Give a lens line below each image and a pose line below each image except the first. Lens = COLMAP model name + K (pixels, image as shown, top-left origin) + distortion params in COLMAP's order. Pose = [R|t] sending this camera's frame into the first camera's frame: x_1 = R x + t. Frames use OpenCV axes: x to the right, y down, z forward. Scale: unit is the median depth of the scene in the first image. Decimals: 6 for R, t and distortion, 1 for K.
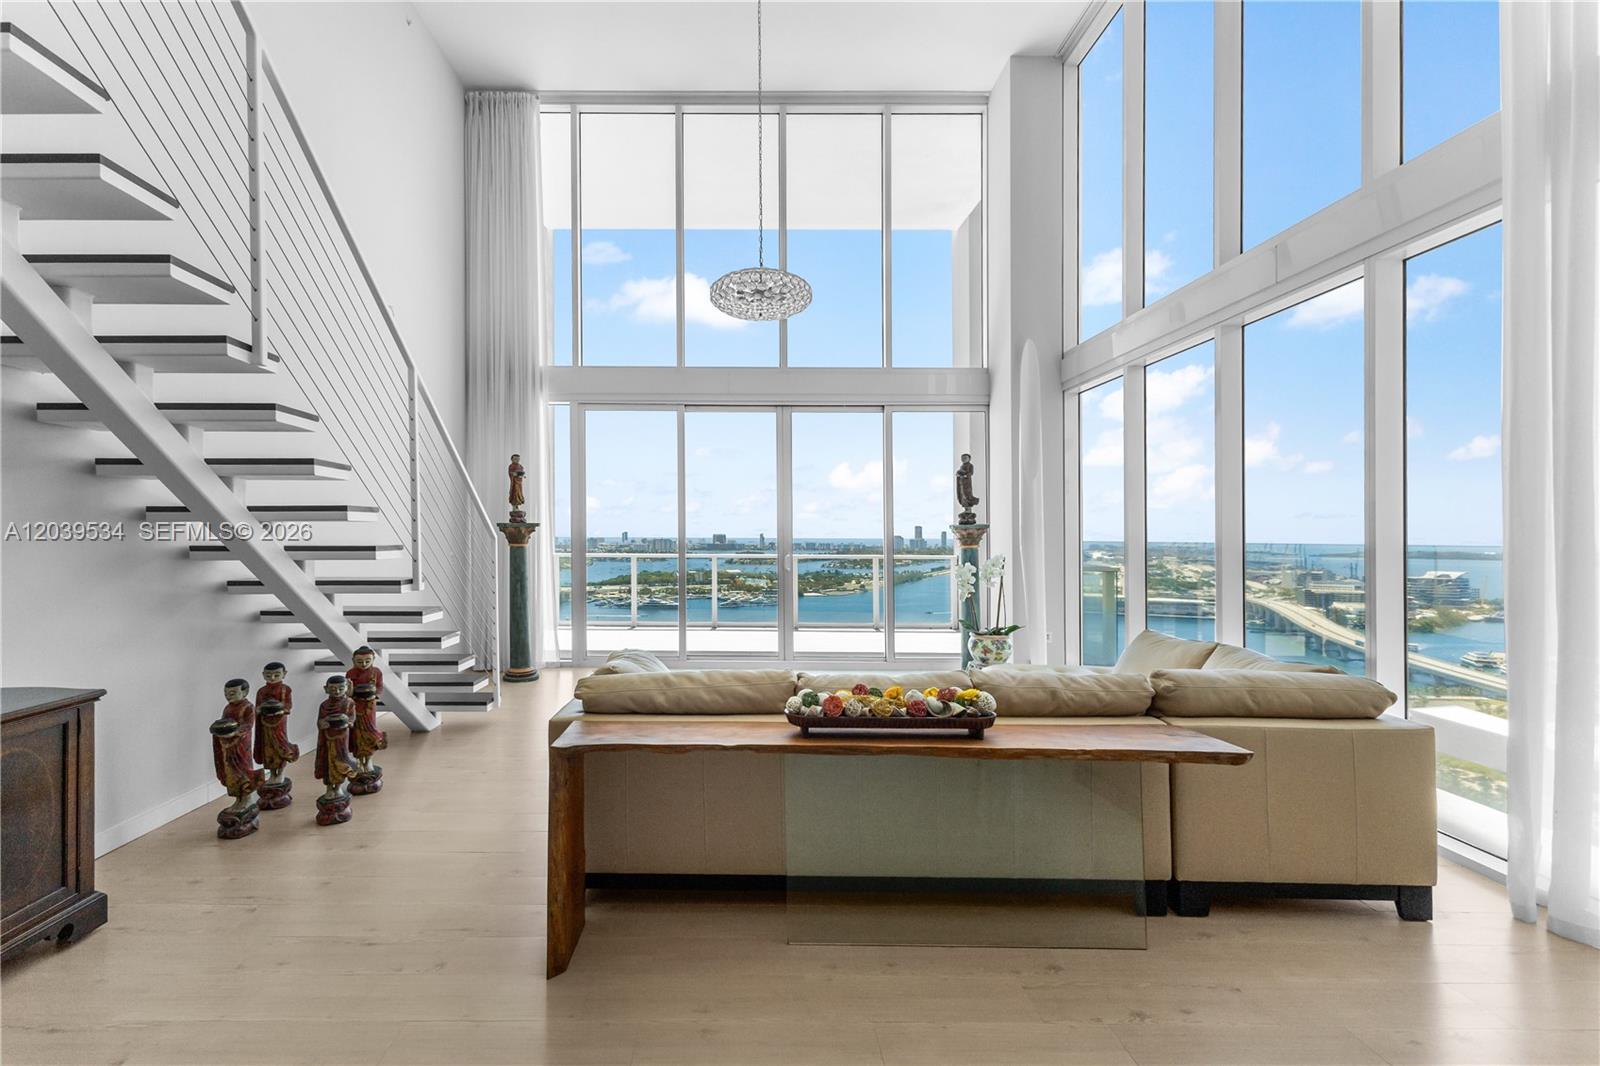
lens RADIAL K [[718.4, 0, 727.9], [0, 718.4, 538.9], [0, 0, 1]] dist [0.001499, -0.001007]
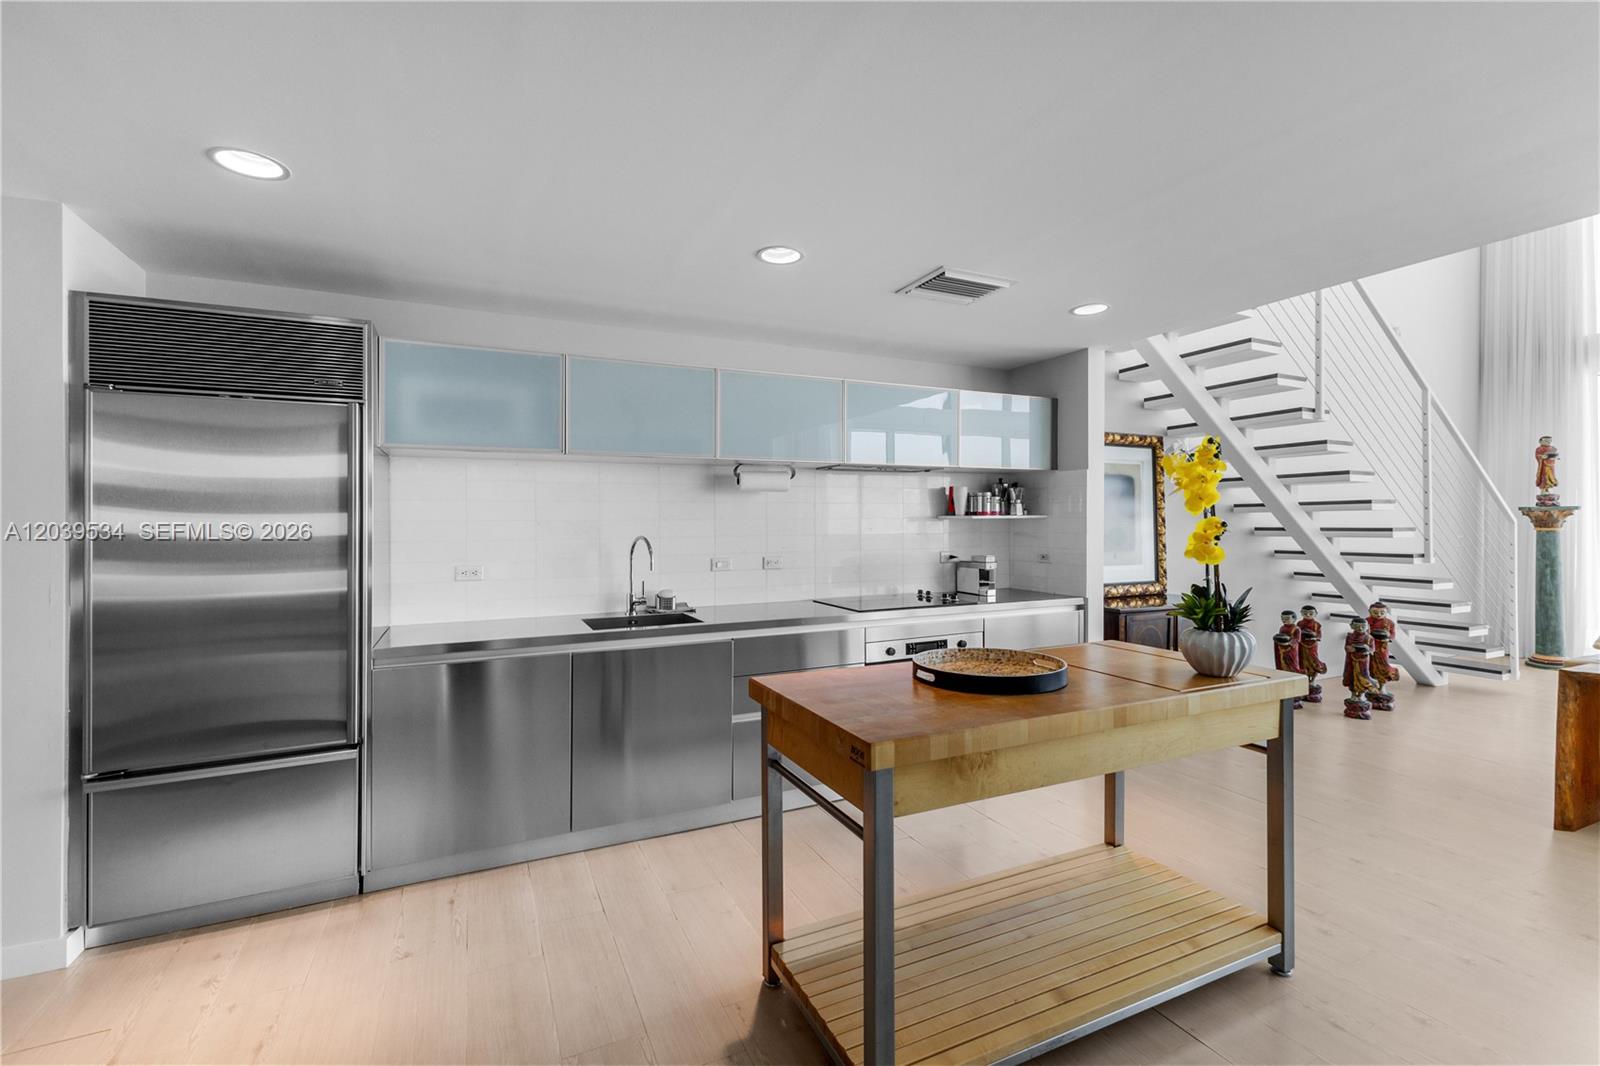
lens RADIAL K [[689.3, 0, 814.9], [0, 689.3, 529.5], [0, 0, 1]] dist [0.013256, -0.002169]
pose [[0.447621, 0.009579, -0.894172, 0.186747], [-0.001456, 0.999949, 0.009984, 0.001534], [0.894222, -0.003167, 0.447612, -0.534753]]
